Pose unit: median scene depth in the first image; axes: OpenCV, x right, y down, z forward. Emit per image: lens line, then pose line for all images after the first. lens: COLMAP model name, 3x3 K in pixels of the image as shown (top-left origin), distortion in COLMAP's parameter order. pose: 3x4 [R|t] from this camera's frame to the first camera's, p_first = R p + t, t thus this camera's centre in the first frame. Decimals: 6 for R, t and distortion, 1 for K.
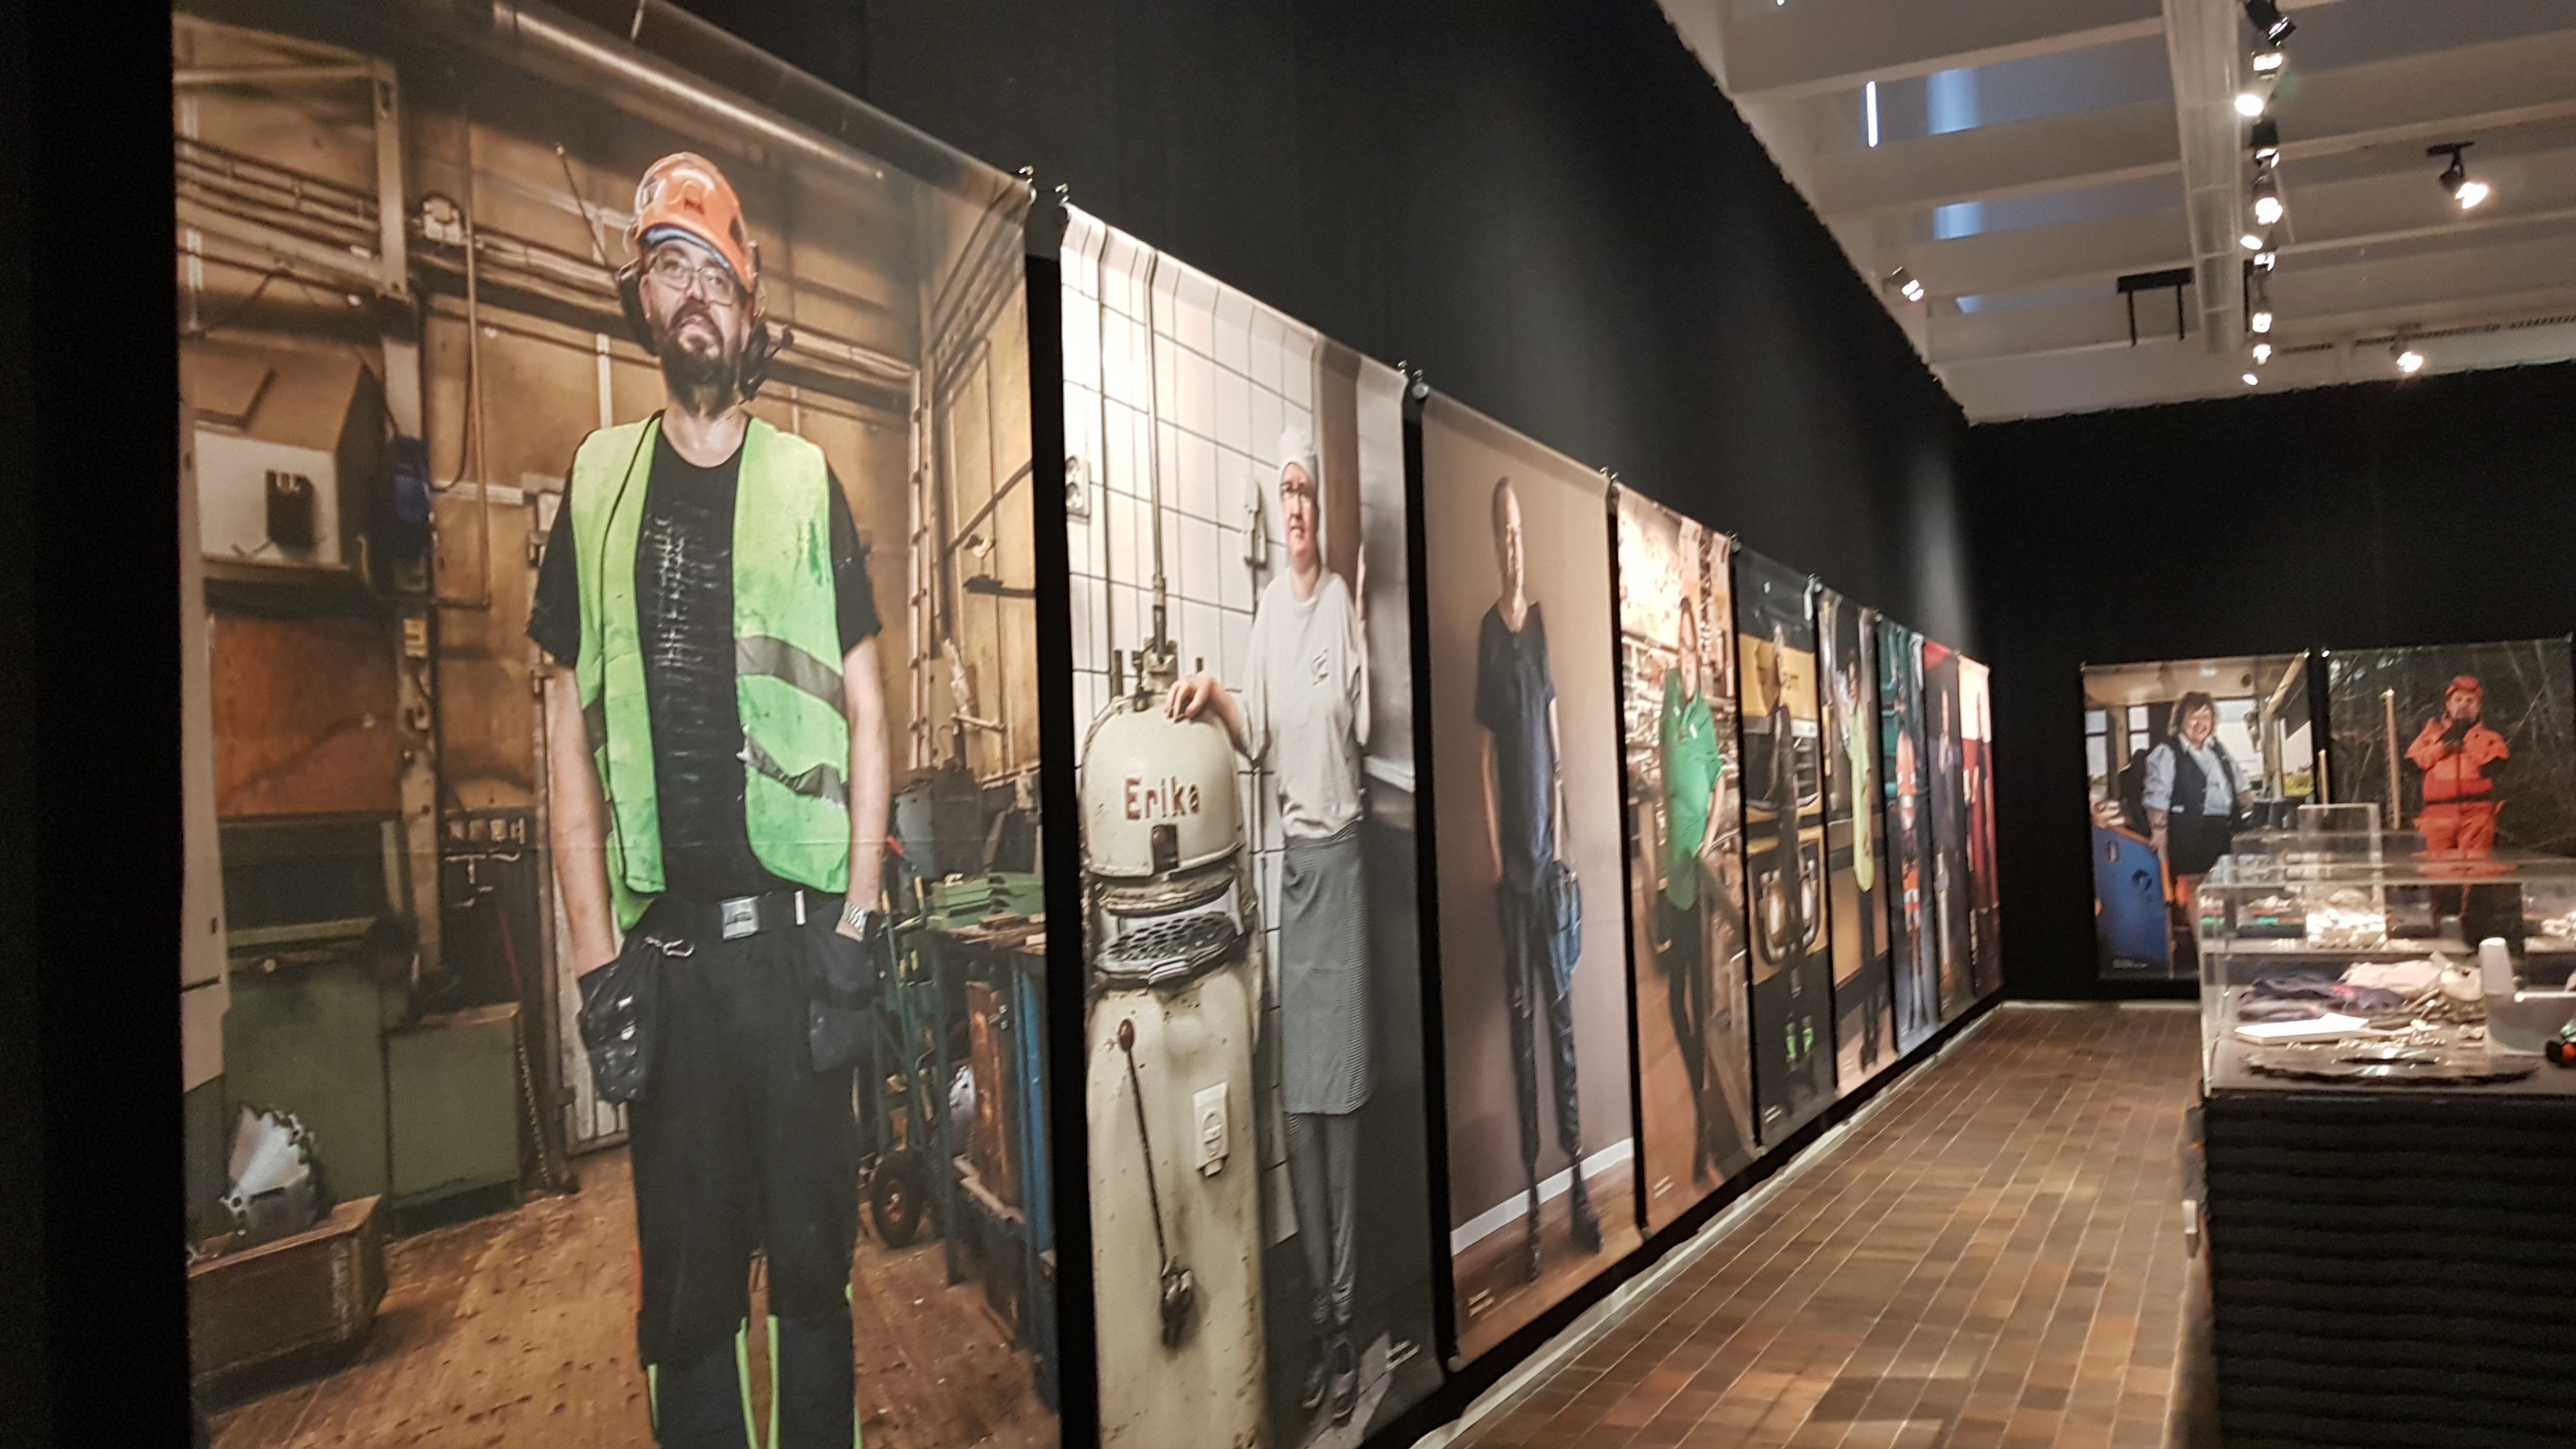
lens RADIAL K [[2058.8, 0, 1287.0], [0, 2058.8, 744.8], [0, 0, 1]] dist [-0.001630, -0.004311]
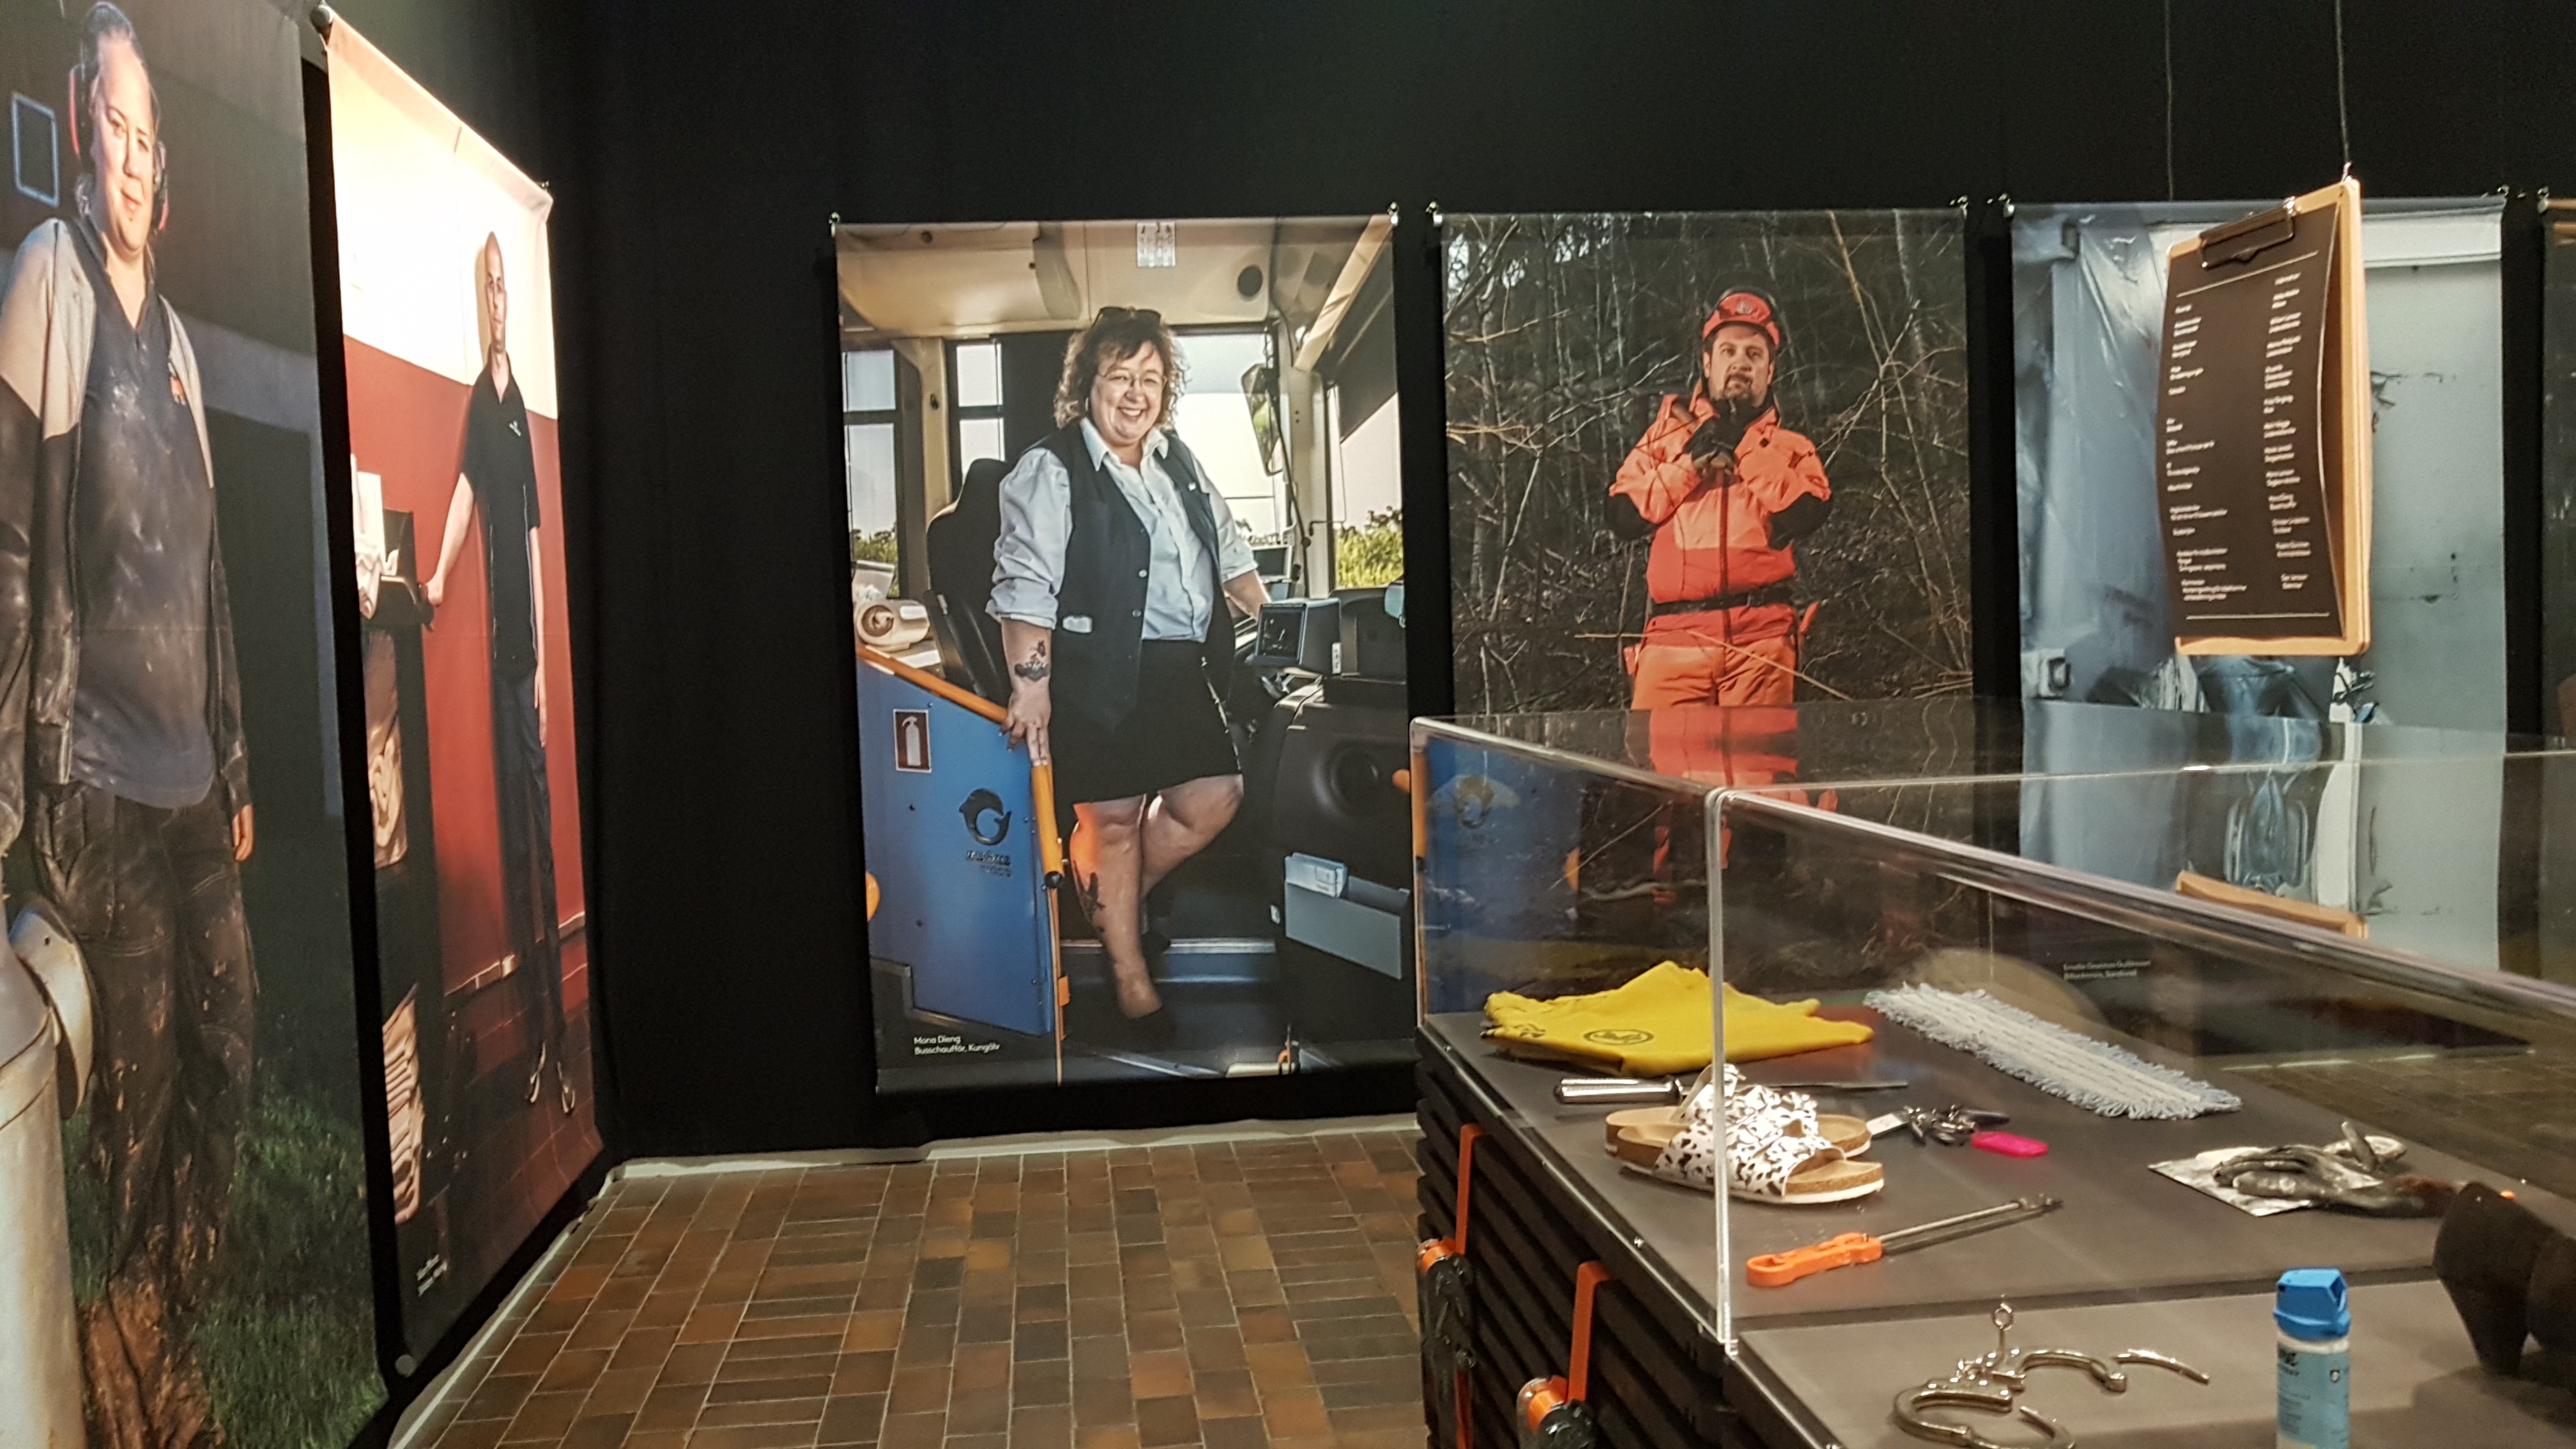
lens RADIAL K [[2058.8, 0, 1285.6], [0, 2058.8, 726.8], [0, 0, 1]] dist [-0.001630, -0.004311]
pose [[0.839783, -0.023522, 0.542413, 0.265957], [-0.013875, 0.997805, 0.064752, 0.025417], [-0.542746, -0.061903, 0.837613, 0.676257]]
